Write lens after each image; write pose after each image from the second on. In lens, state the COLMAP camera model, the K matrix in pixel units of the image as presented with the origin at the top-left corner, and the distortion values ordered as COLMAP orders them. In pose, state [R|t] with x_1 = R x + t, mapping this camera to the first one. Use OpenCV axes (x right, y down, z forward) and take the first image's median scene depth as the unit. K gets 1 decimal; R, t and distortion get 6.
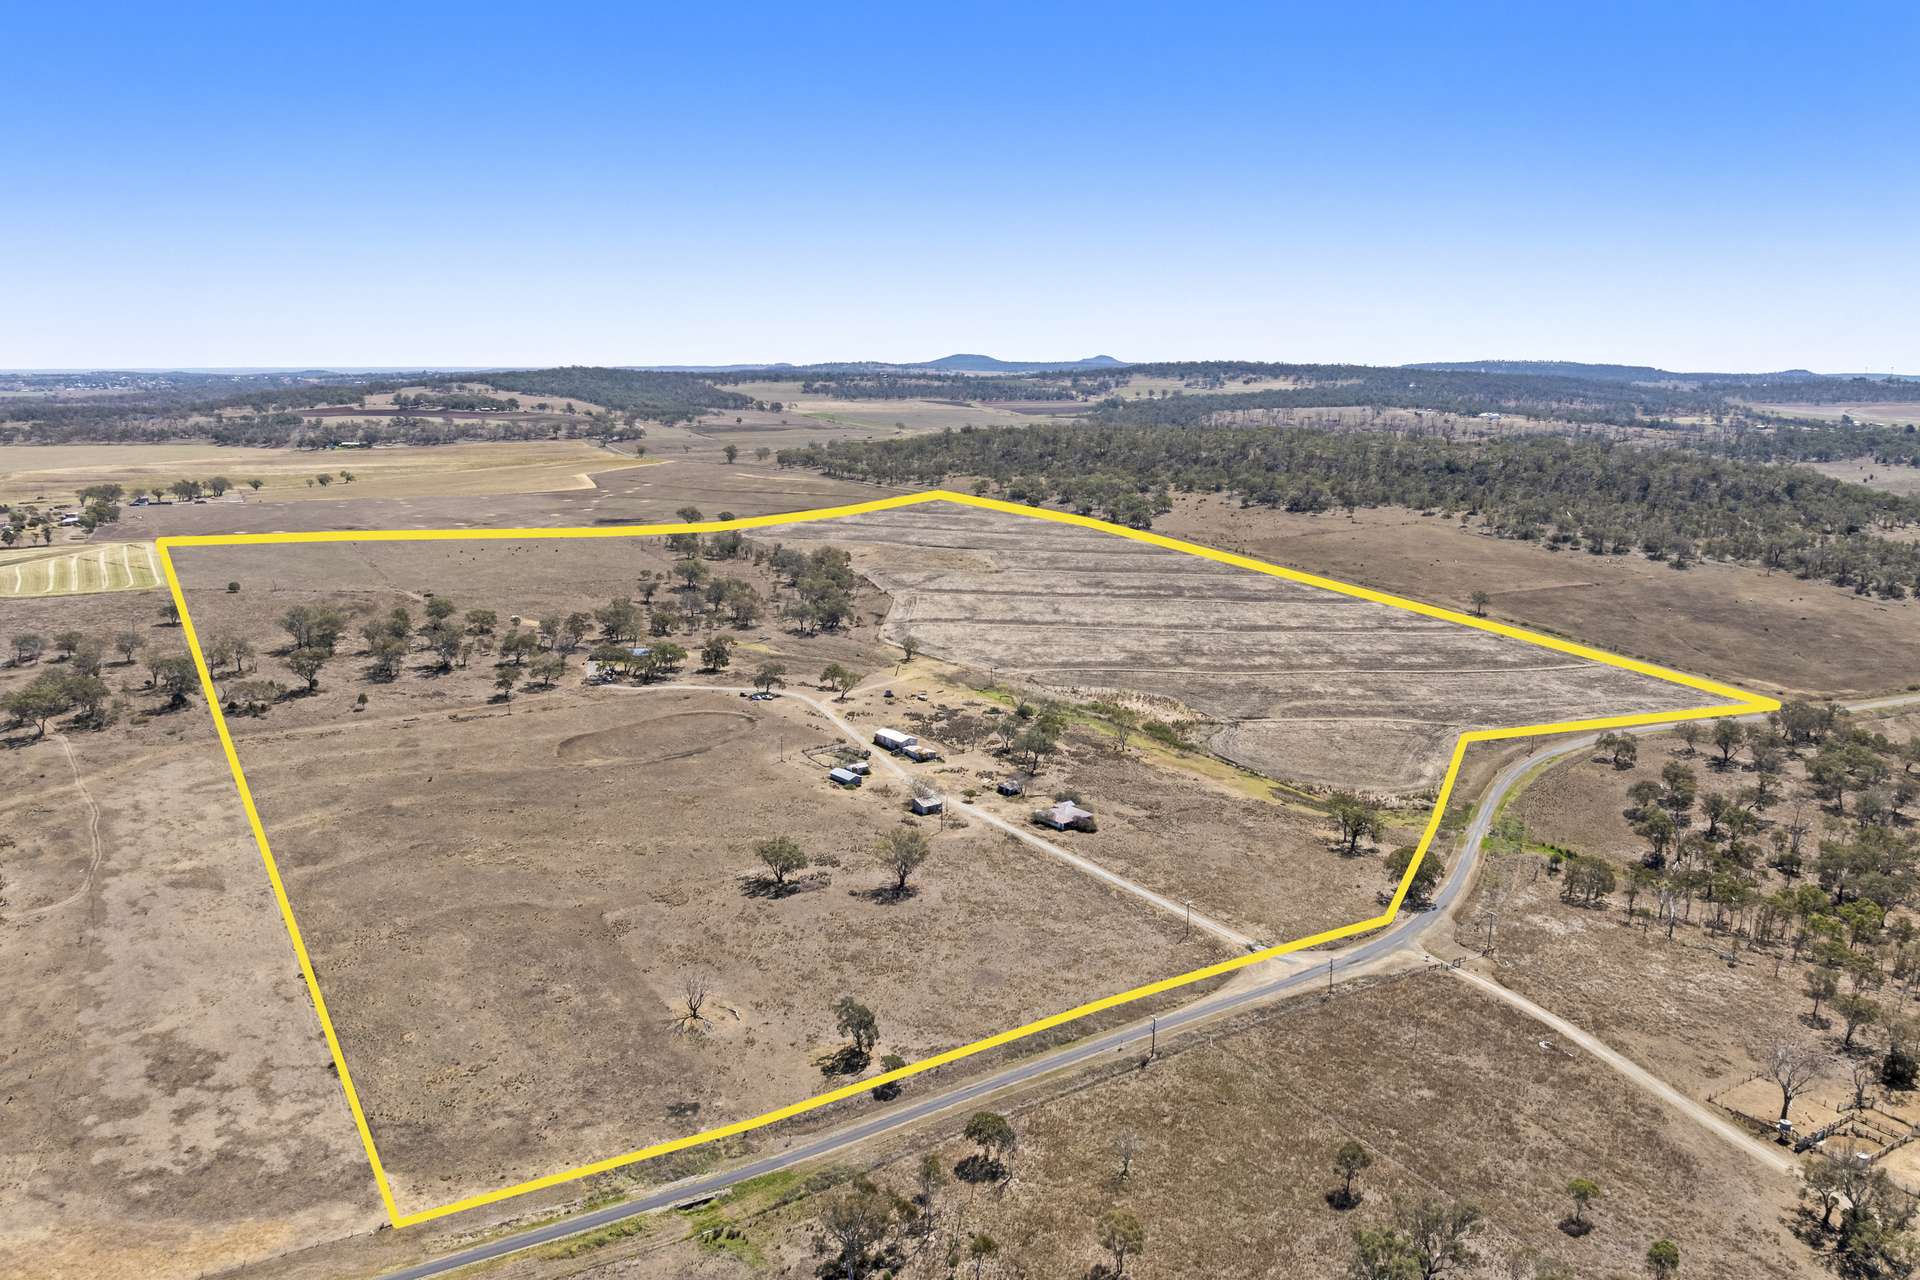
lens RADIAL K [[1369.5, 0, 953.0], [0, 1369.5, 640.2], [0, 0, 1]] dist [-0.052879, 0.015467]
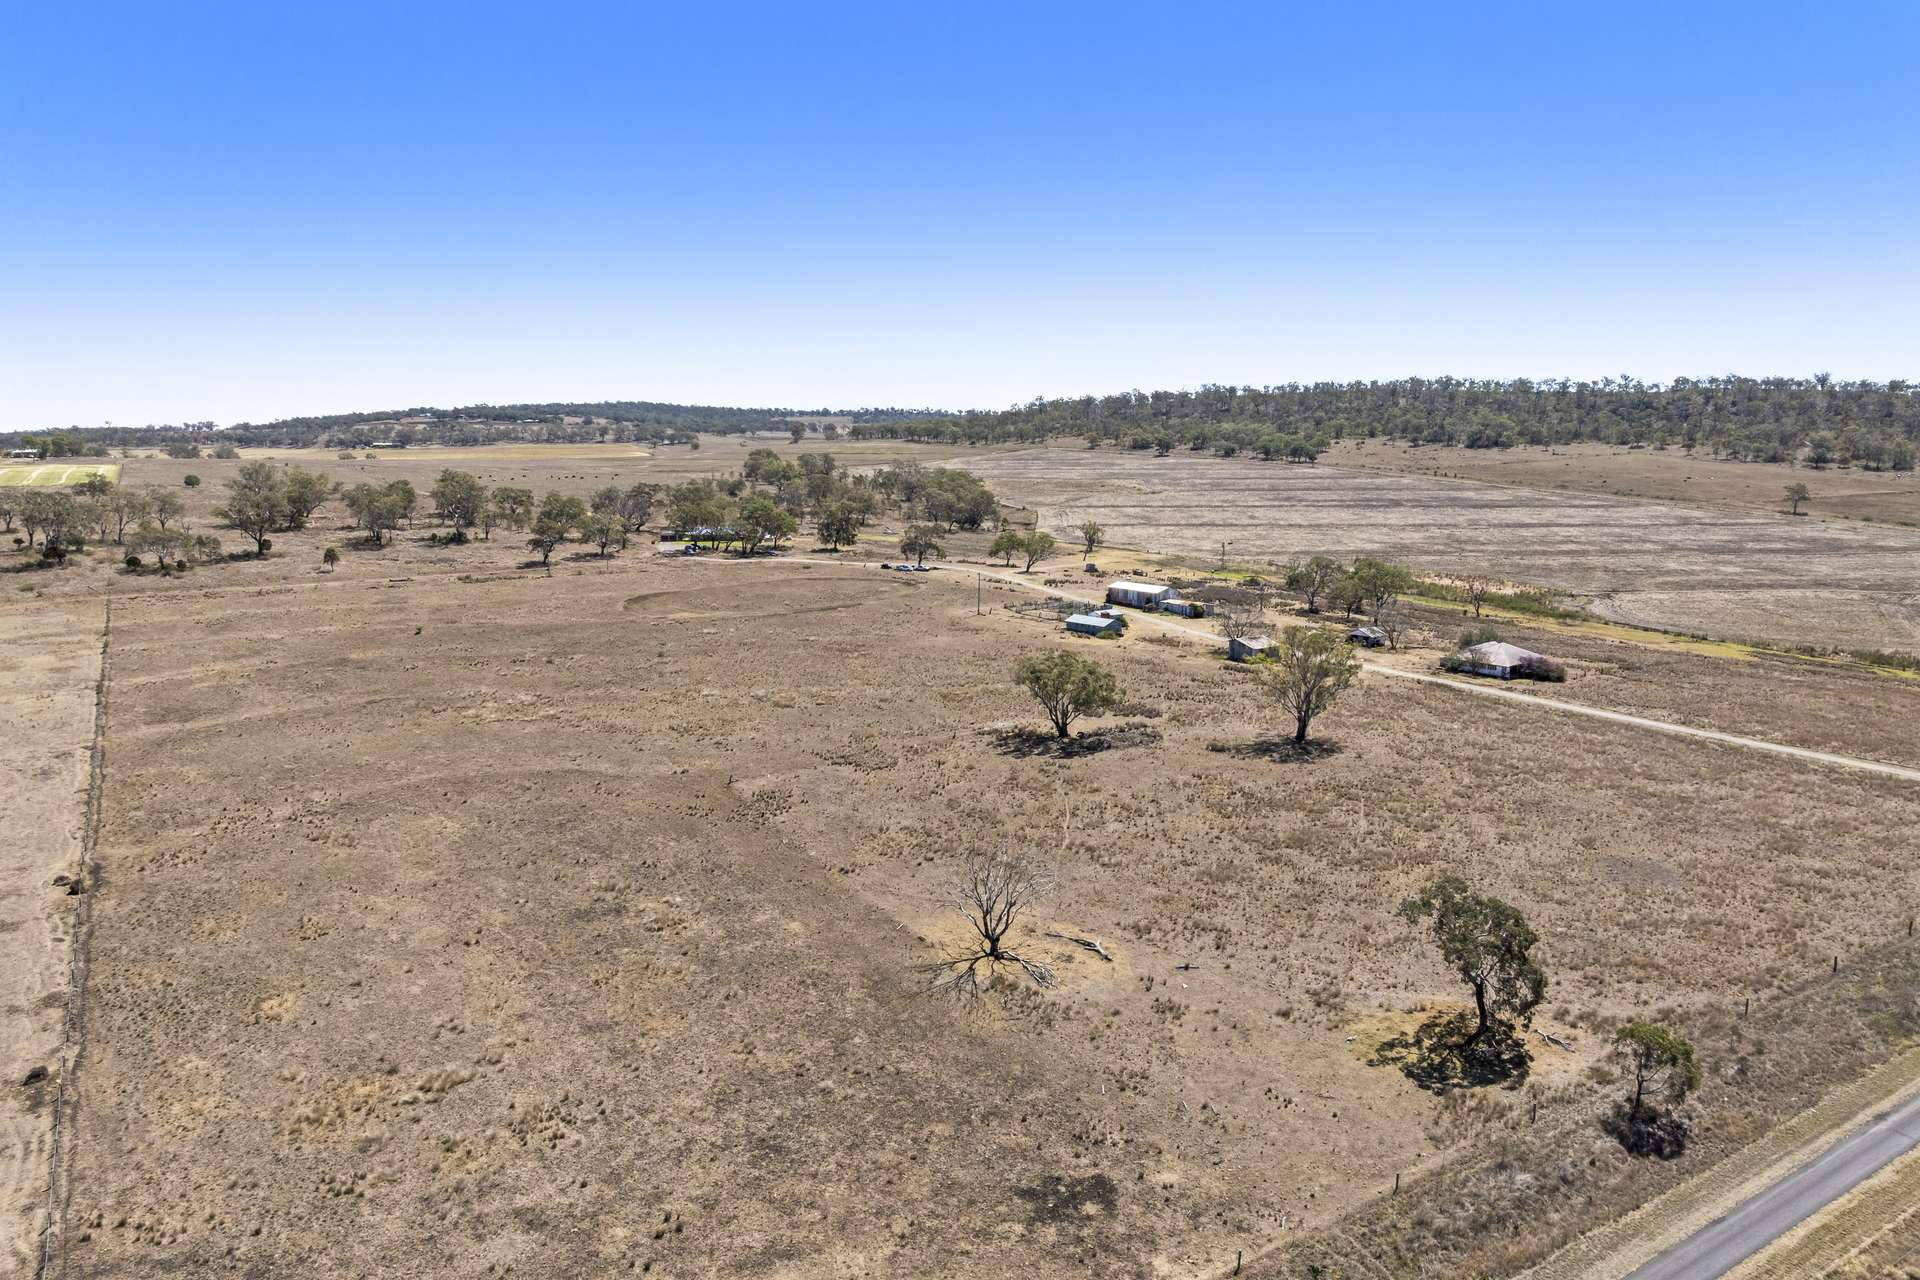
lens RADIAL K [[1369.5, 0, 969.6], [0, 1369.5, 645.3], [0, 0, 1]] dist [-0.052879, 0.015467]
pose [[0.999733, -0.013279, -0.018901, -0.160314], [0.012642, 0.999361, -0.033424, 0.168124], [0.019332, 0.033176, 0.999263, 0.503652]]
